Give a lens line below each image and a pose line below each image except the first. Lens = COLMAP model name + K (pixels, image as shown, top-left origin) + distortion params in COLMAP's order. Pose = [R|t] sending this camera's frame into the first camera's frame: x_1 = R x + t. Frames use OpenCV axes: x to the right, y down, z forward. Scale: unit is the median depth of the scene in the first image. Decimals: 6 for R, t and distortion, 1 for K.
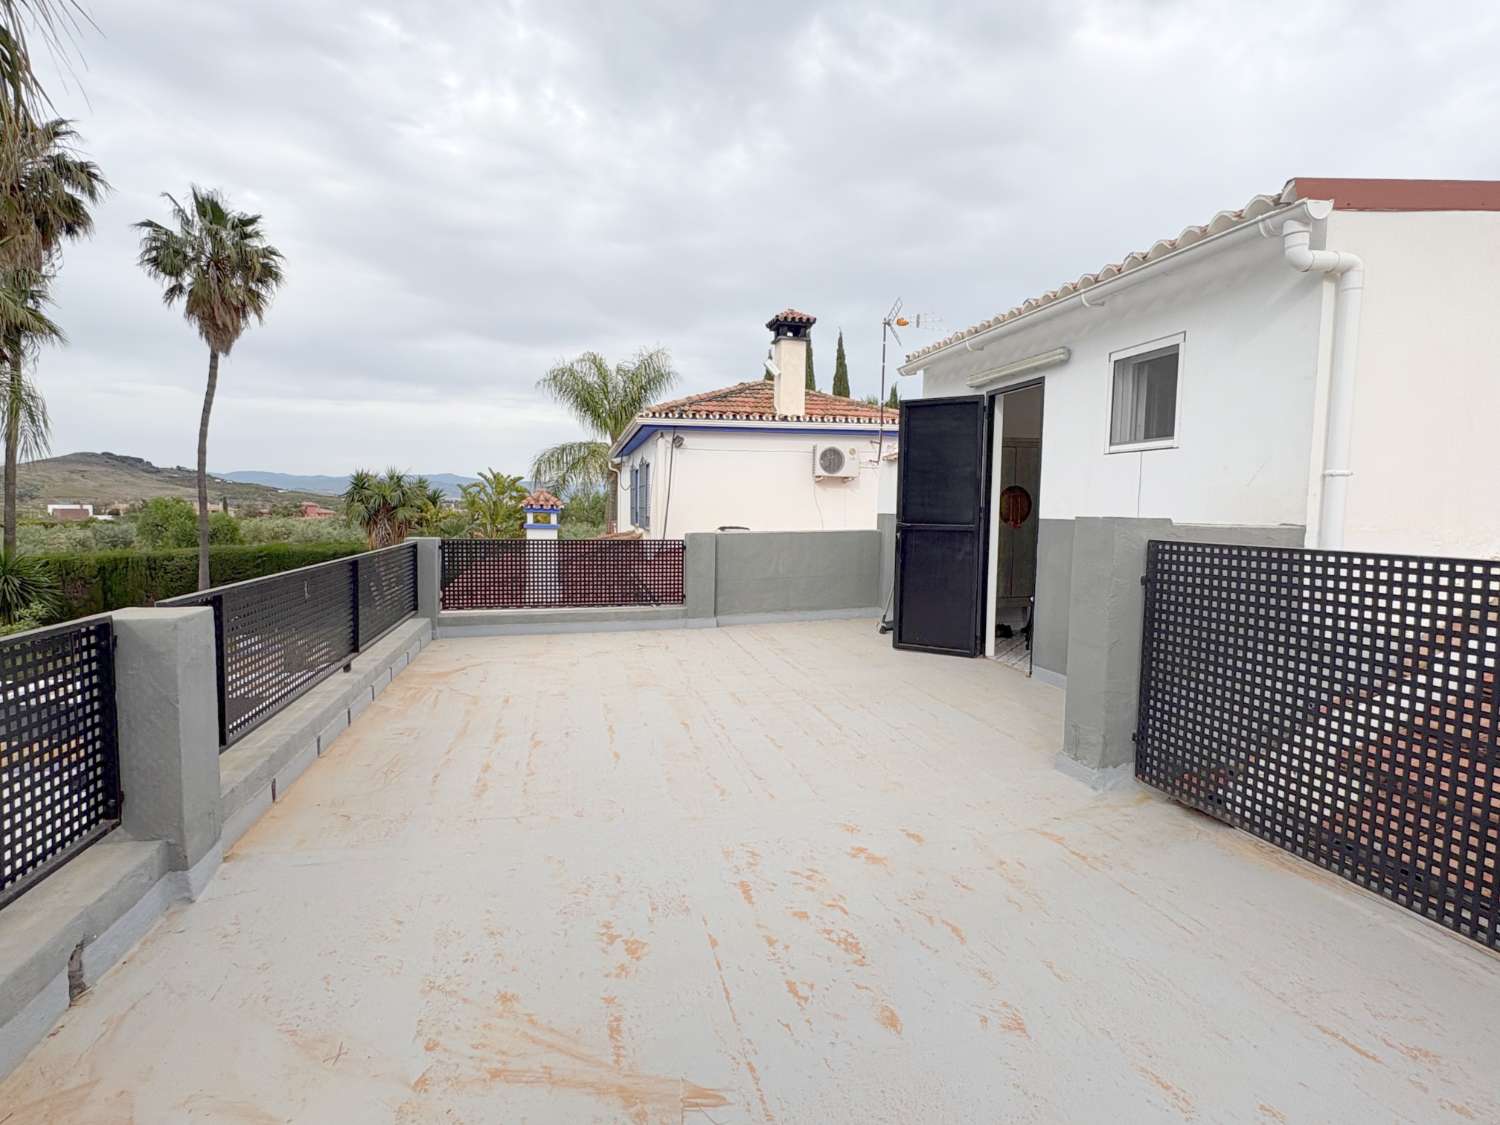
lens RADIAL K [[597.0, 0, 749.7], [0, 597.0, 563.4], [0, 0, 1]] dist [-0.000224, 0.000252]
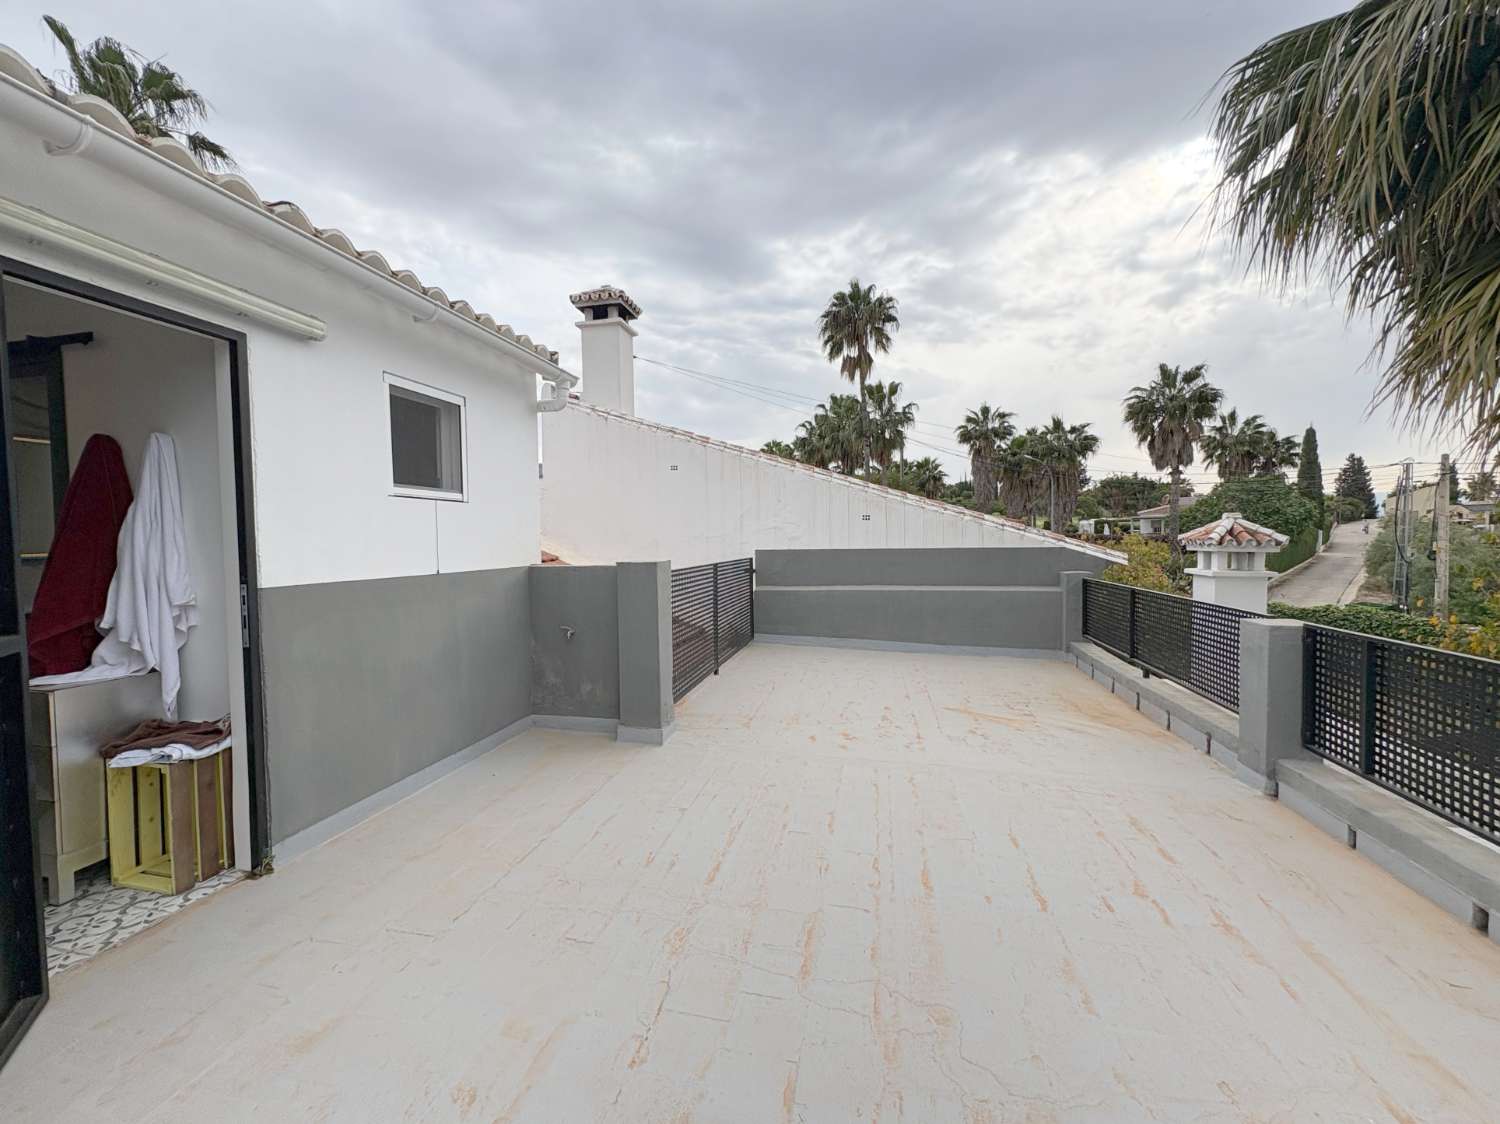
lens RADIAL K [[597.0, 0, 749.7], [0, 597.0, 562.9], [0, 0, 1]] dist [-0.000224, 0.000252]
pose [[-0.885091, -0.024012, 0.464799, -0.335611], [0.043665, 0.989979, 0.134293, -0.275563], [-0.463366, 0.139157, -0.875173, 2.301120]]
